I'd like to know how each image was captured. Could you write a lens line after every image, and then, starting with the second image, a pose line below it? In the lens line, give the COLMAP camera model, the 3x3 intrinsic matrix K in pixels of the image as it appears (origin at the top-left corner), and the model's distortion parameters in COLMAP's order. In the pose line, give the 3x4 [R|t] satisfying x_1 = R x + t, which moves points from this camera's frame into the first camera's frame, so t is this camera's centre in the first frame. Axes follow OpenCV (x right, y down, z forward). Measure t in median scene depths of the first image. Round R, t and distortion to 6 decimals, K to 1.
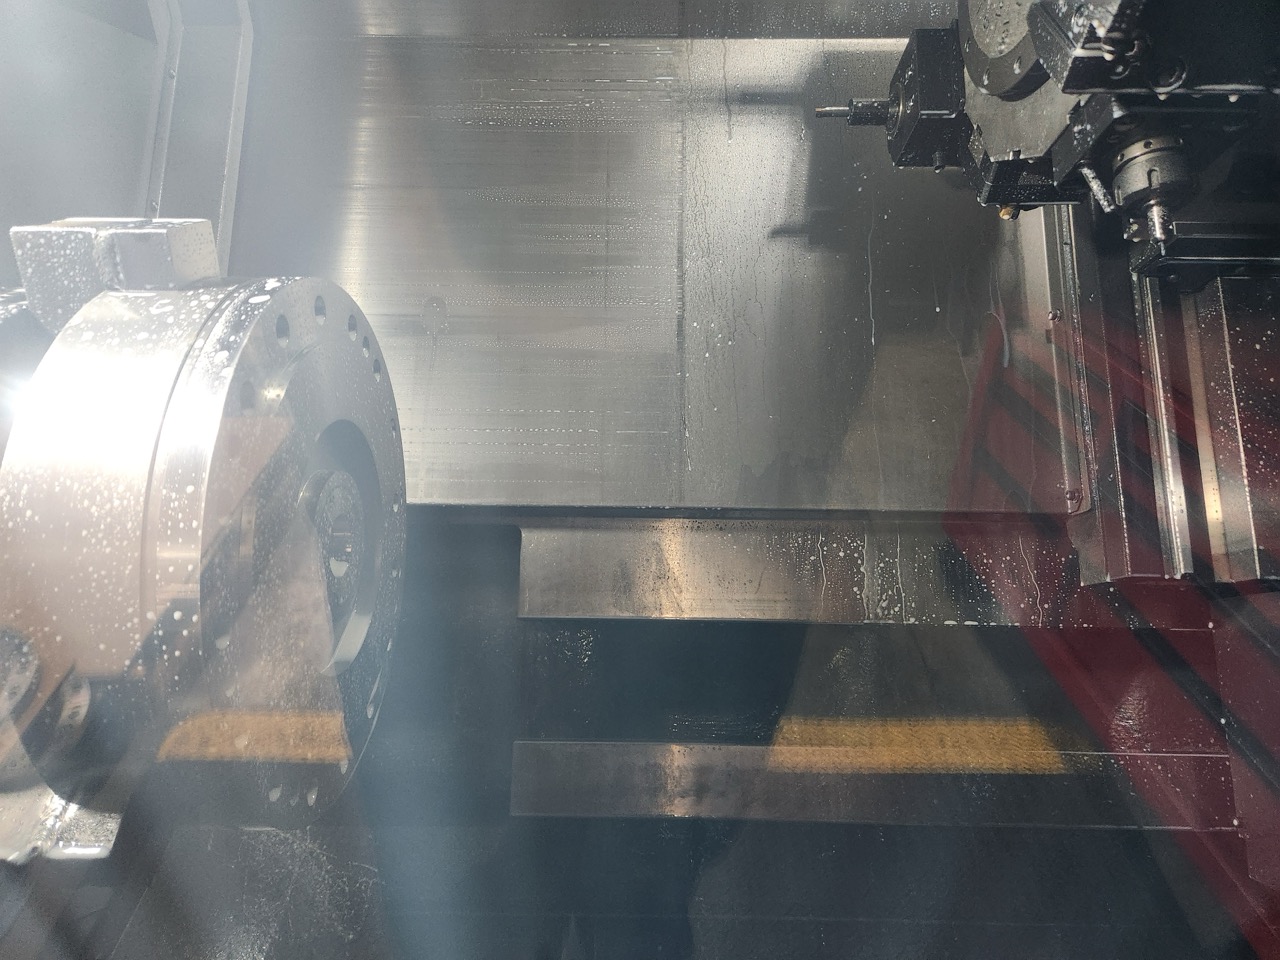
lens RADIAL K [[852.6, 0, 652.3], [0, 852.6, 454.7], [0, 0, 1]] dist [0.090394, -0.067512]
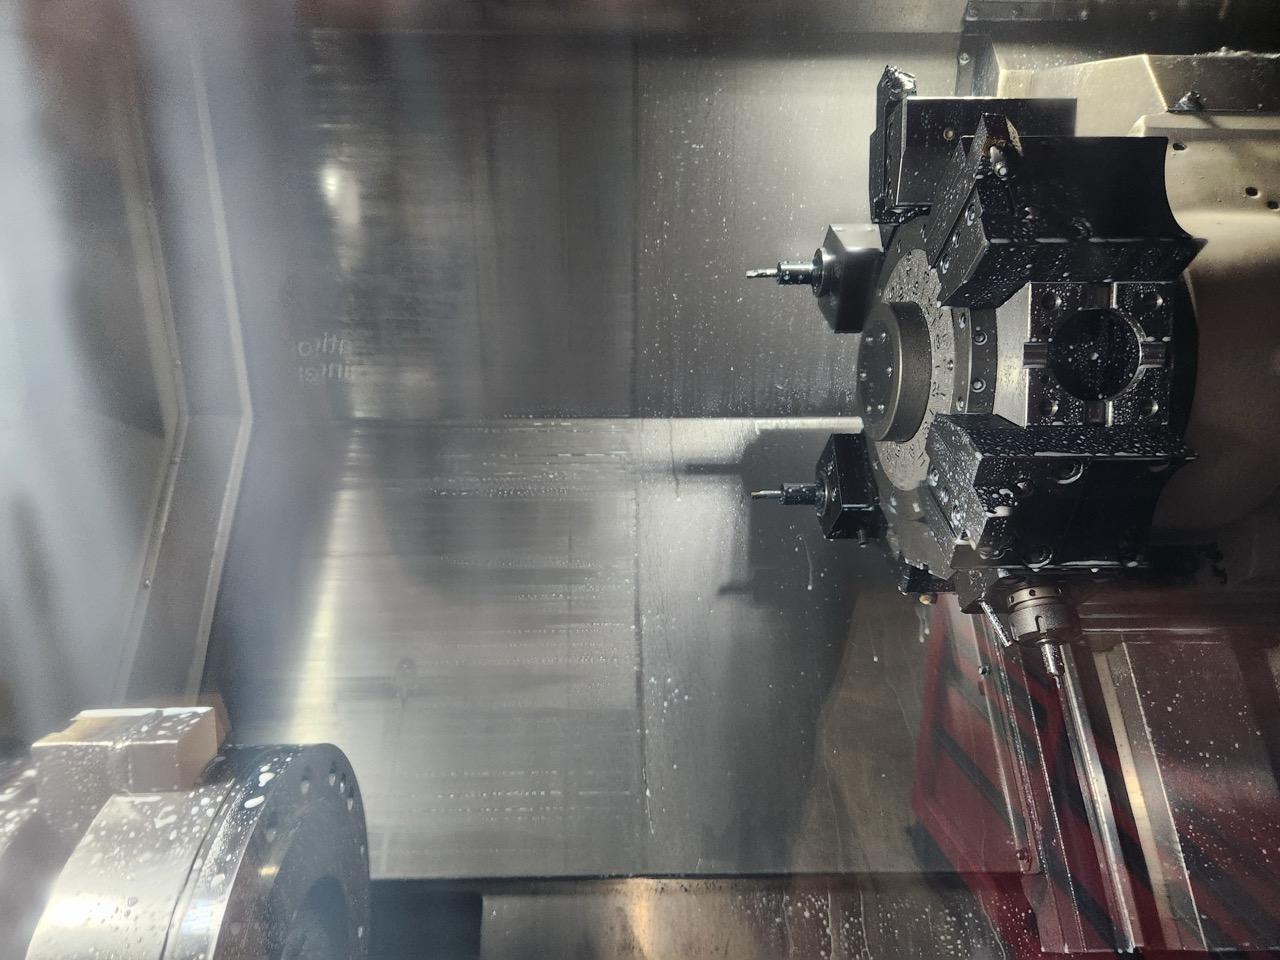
lens RADIAL K [[856.7, 0, 640.0], [0, 856.7, 480.0], [0, 0, 1]] dist [0.084047, -0.064215]
pose [[0.999293, -0.019632, 0.032056, 0.005059], [0.026175, 0.975466, -0.218589, -0.165676], [-0.026978, 0.219273, 0.975290, -0.097240]]
